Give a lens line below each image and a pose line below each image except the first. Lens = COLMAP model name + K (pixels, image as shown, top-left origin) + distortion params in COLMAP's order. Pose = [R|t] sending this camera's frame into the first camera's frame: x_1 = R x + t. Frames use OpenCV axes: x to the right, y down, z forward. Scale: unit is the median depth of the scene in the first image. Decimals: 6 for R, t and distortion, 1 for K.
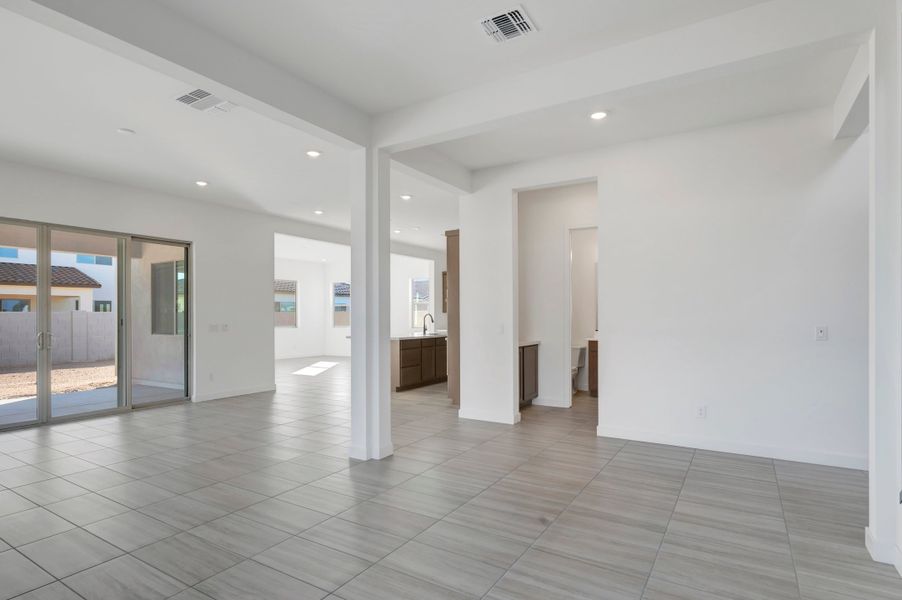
lens RADIAL K [[476.4, 0, 445.6], [0, 476.4, 316.2], [0, 0, 1]] dist [-0.001475, 0.000383]
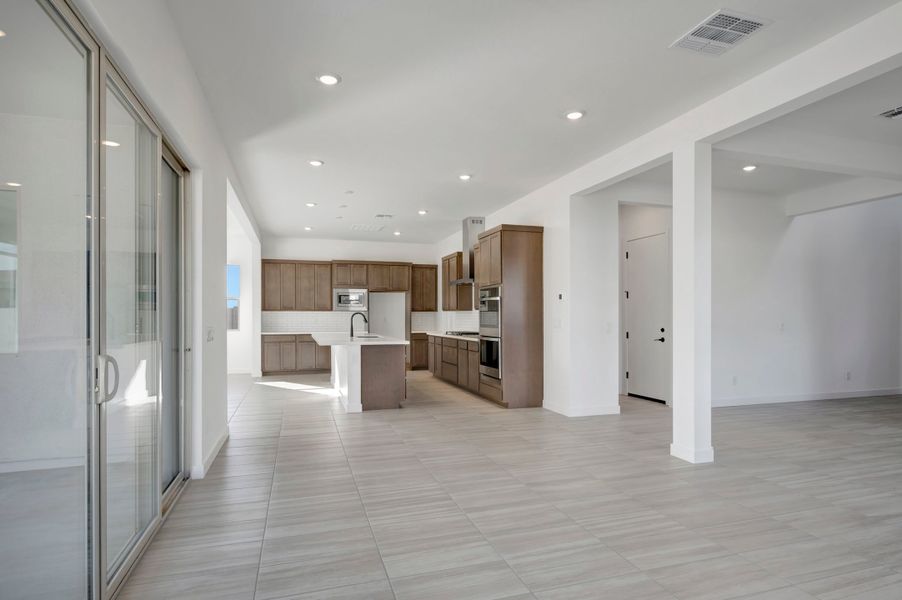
lens RADIAL K [[476.4, 0, 445.6], [0, 476.4, 316.2], [0, 0, 1]] dist [-0.001475, 0.000383]
pose [[0.648142, -0.000047, 0.761519, -0.947851], [0.000392, 1.000000, -0.000273, 0.003149], [-0.761519, 0.000476, 0.648142, 0.581805]]
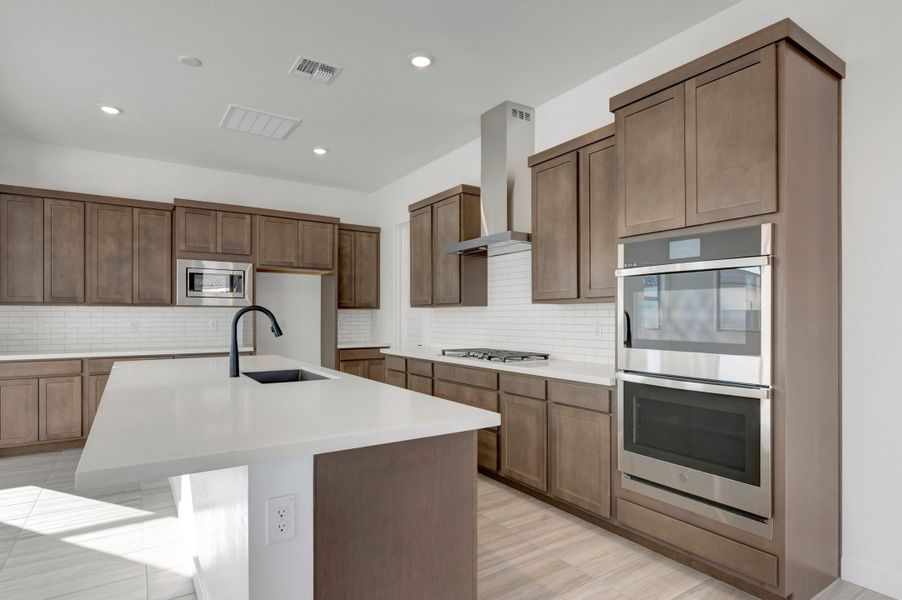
lens RADIAL K [[476.4, 0, 445.6], [0, 476.4, 316.2], [0, 0, 1]] dist [-0.001475, 0.000383]
pose [[0.414276, 0.003011, 0.910146, -0.420964], [-0.000764, 0.999995, -0.002960, 0.003138], [-0.910151, 0.000531, 0.414276, 1.290016]]
